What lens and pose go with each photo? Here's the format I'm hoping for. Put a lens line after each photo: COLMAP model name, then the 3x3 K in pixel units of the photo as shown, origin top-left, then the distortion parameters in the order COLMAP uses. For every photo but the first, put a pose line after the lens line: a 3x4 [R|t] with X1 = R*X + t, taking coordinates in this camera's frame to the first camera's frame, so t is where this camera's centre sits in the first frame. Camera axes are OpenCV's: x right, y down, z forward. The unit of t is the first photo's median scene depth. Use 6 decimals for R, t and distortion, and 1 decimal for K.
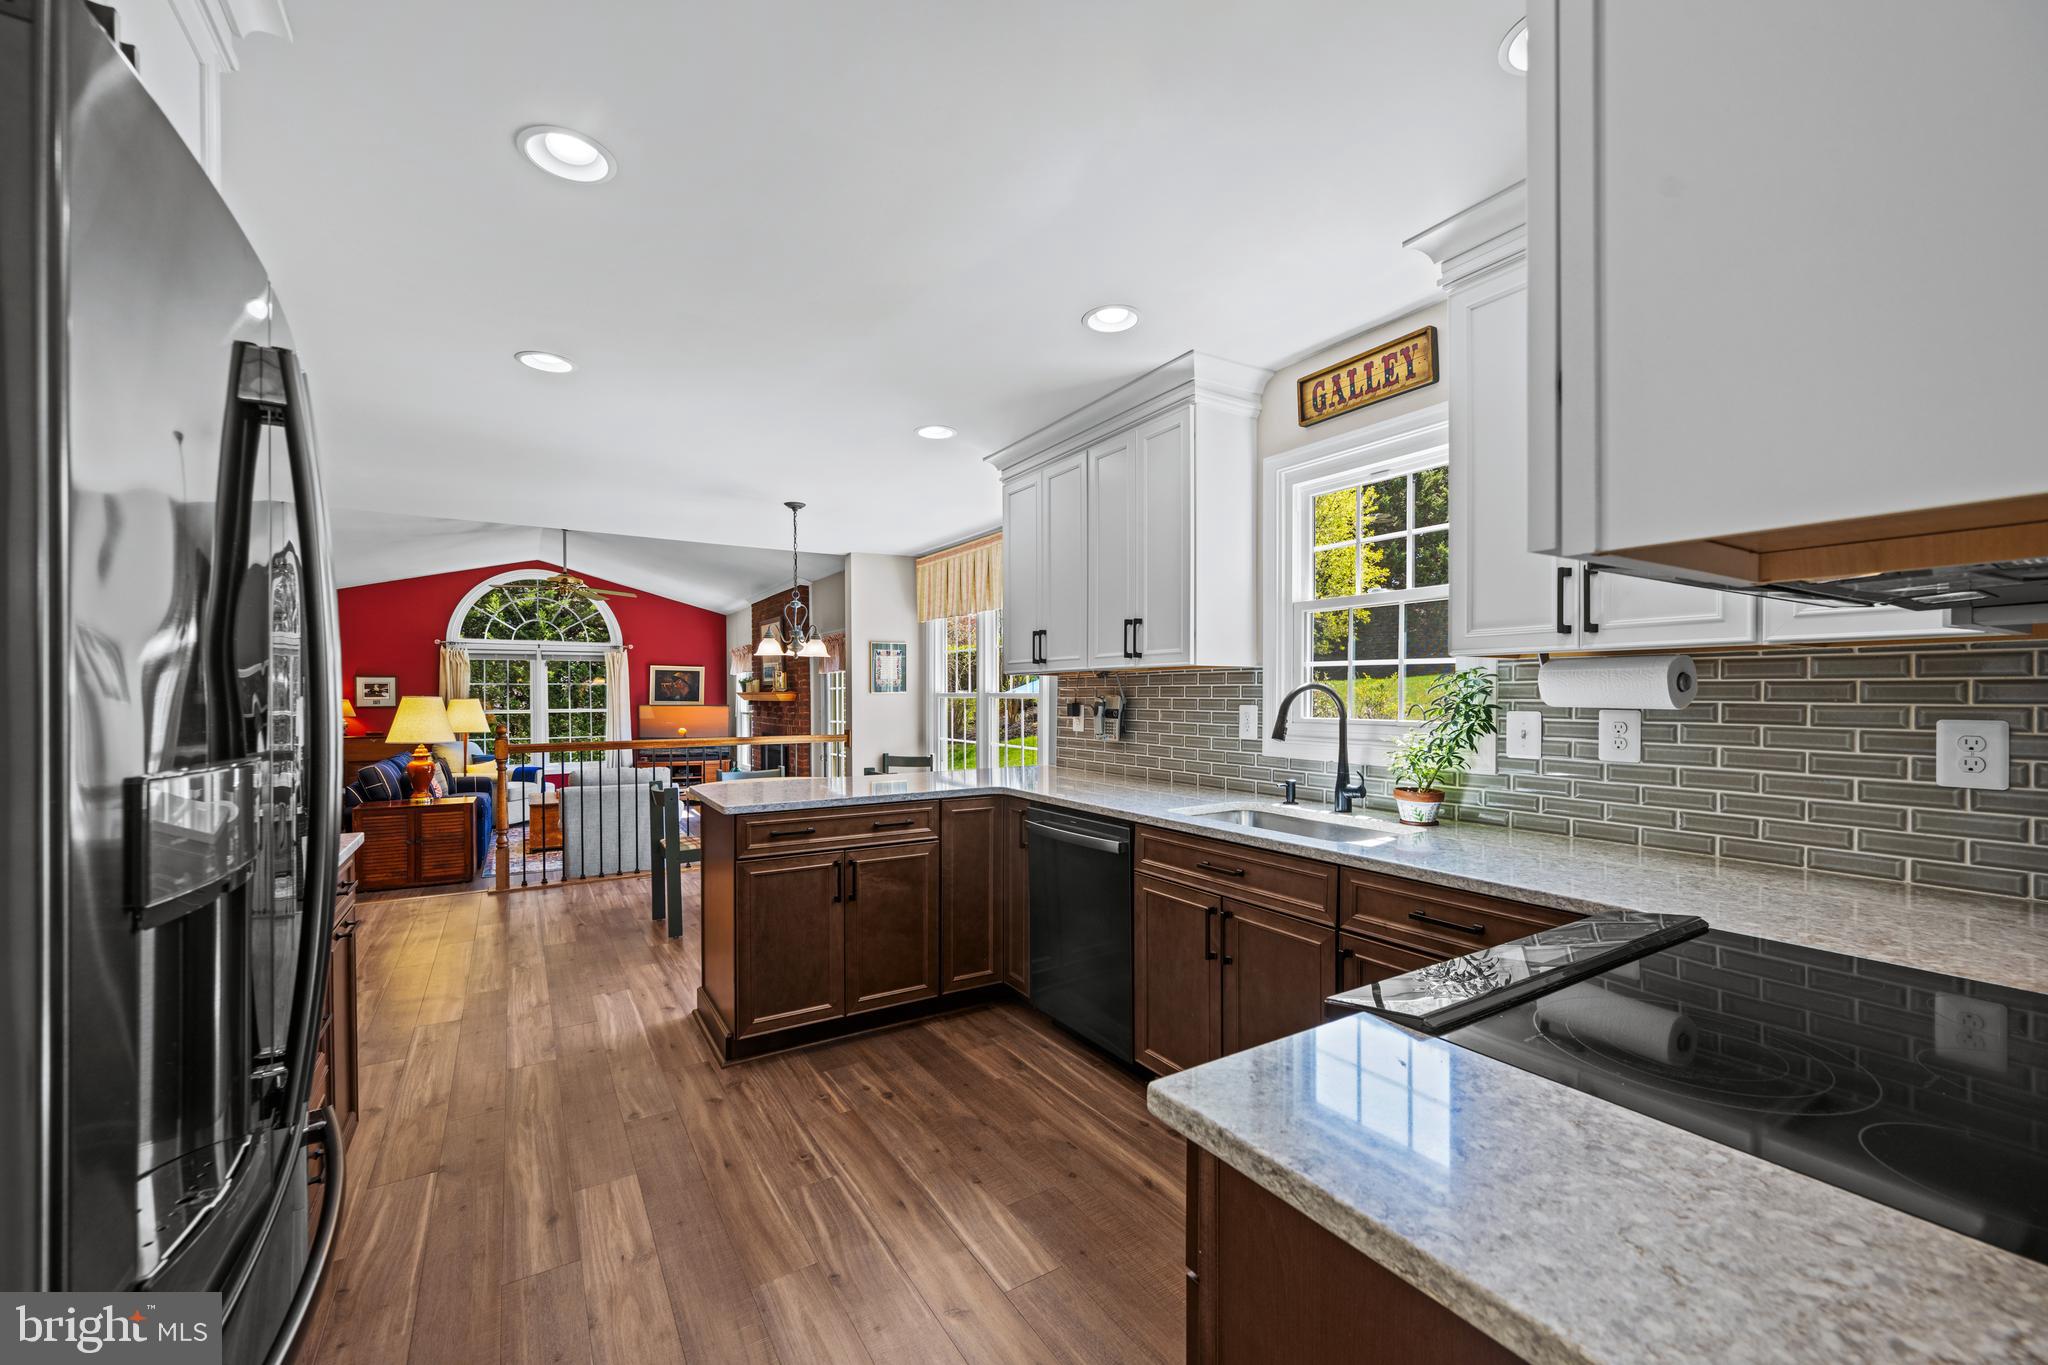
lens RADIAL K [[814.8, 0, 1026.3], [0, 814.8, 697.6], [0, 0, 1]] dist [0.000197, -0.000988]
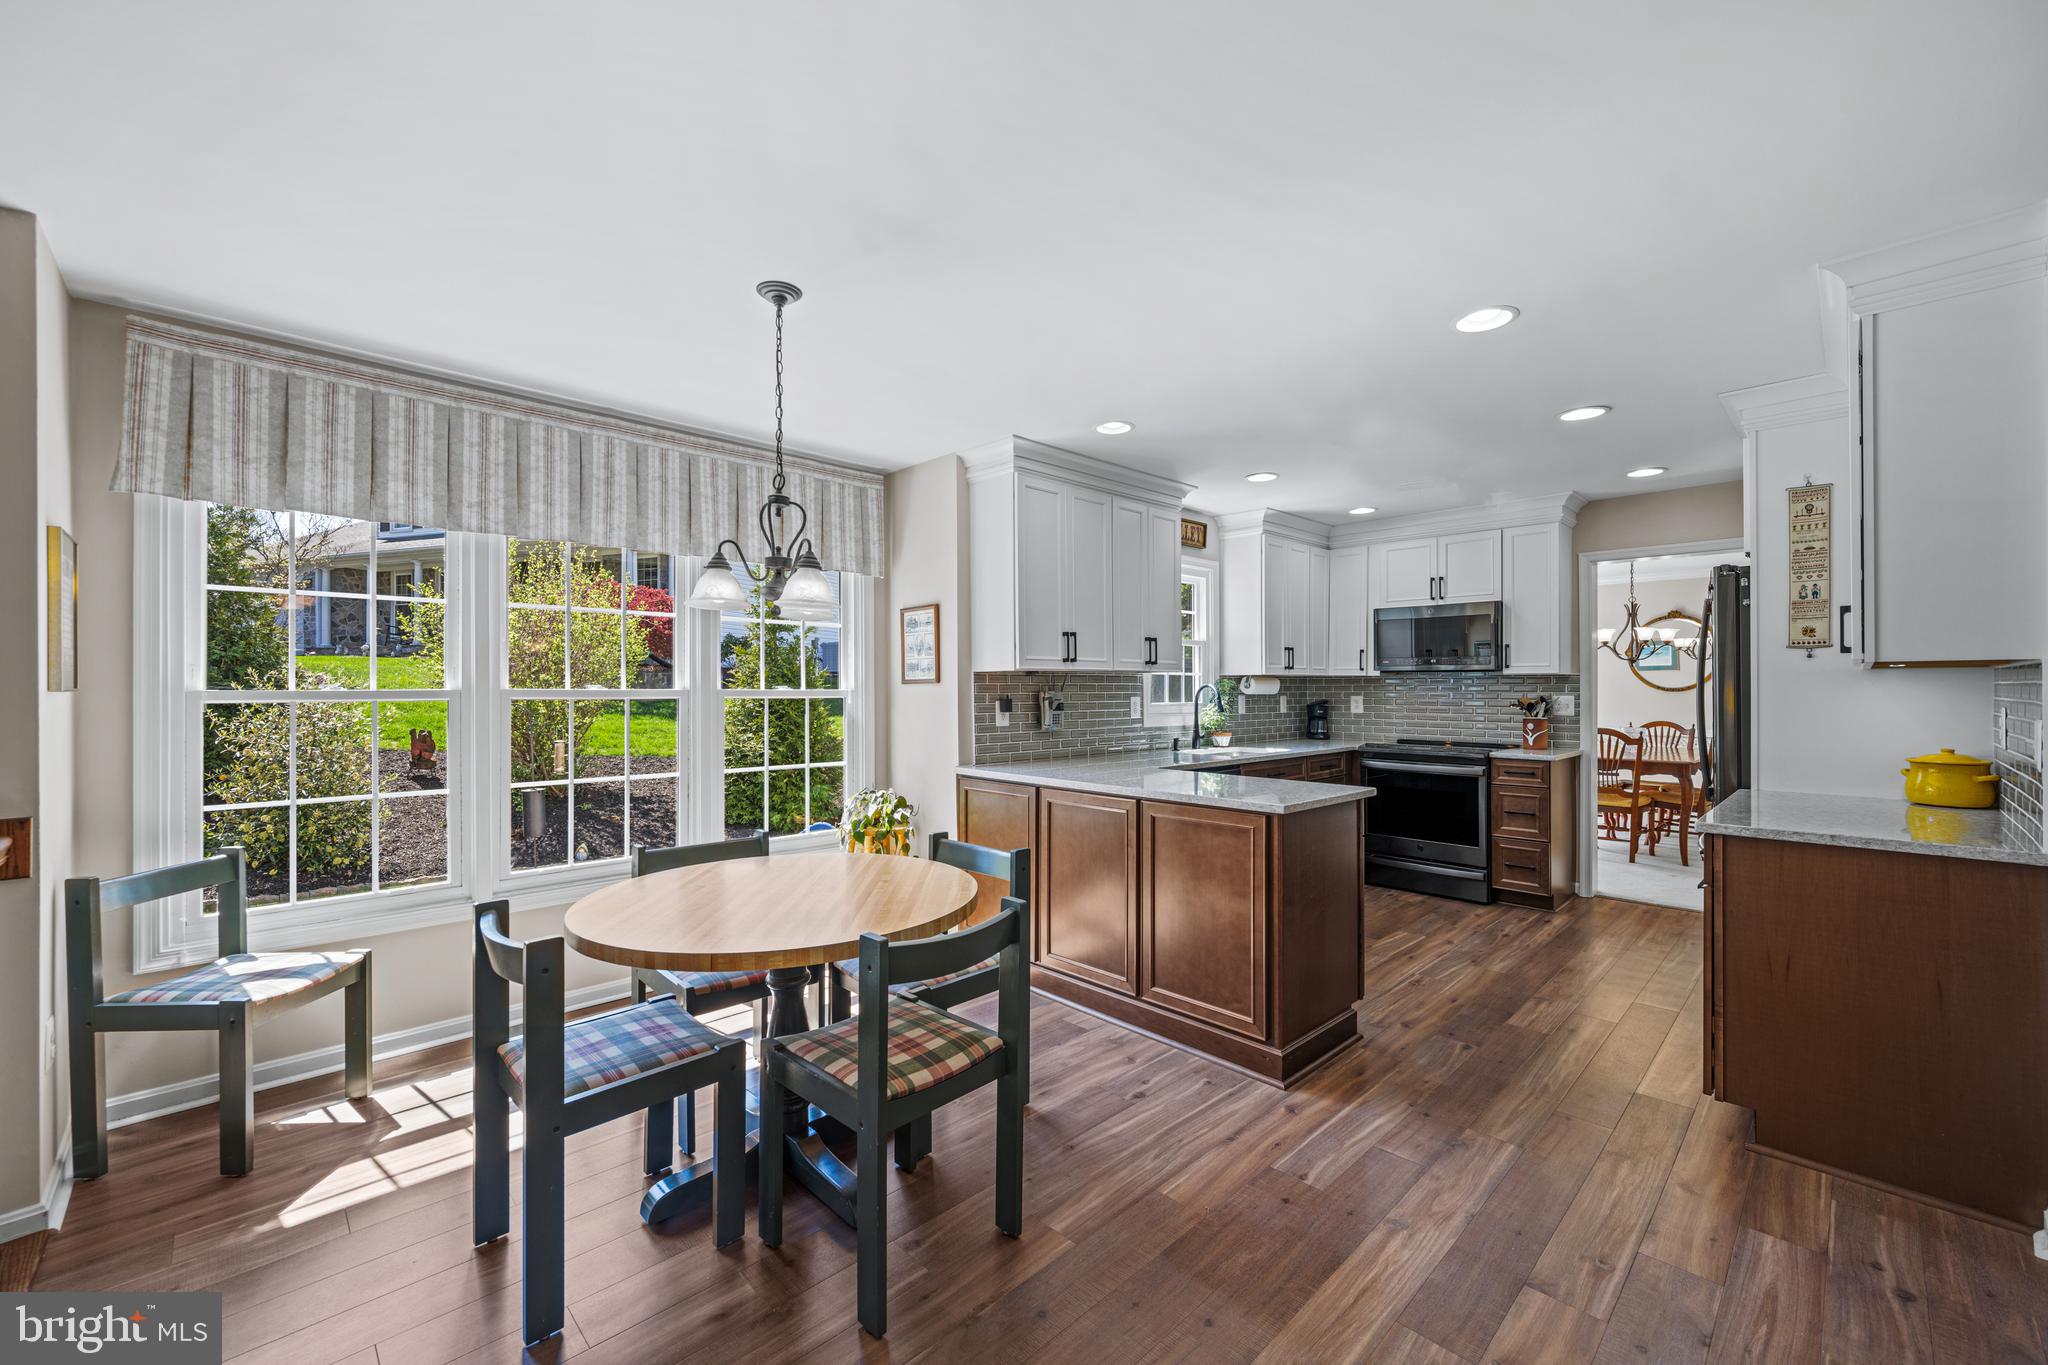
lens RADIAL K [[814.8, 0, 1019.4], [0, 814.8, 685.7], [0, 0, 1]] dist [0.000197, -0.000988]
pose [[-0.202564, 0.004487, 0.979259, -0.948145], [0.006962, 0.999971, -0.003142, -0.006982], [-0.979244, 0.006181, -0.202589, 1.175791]]
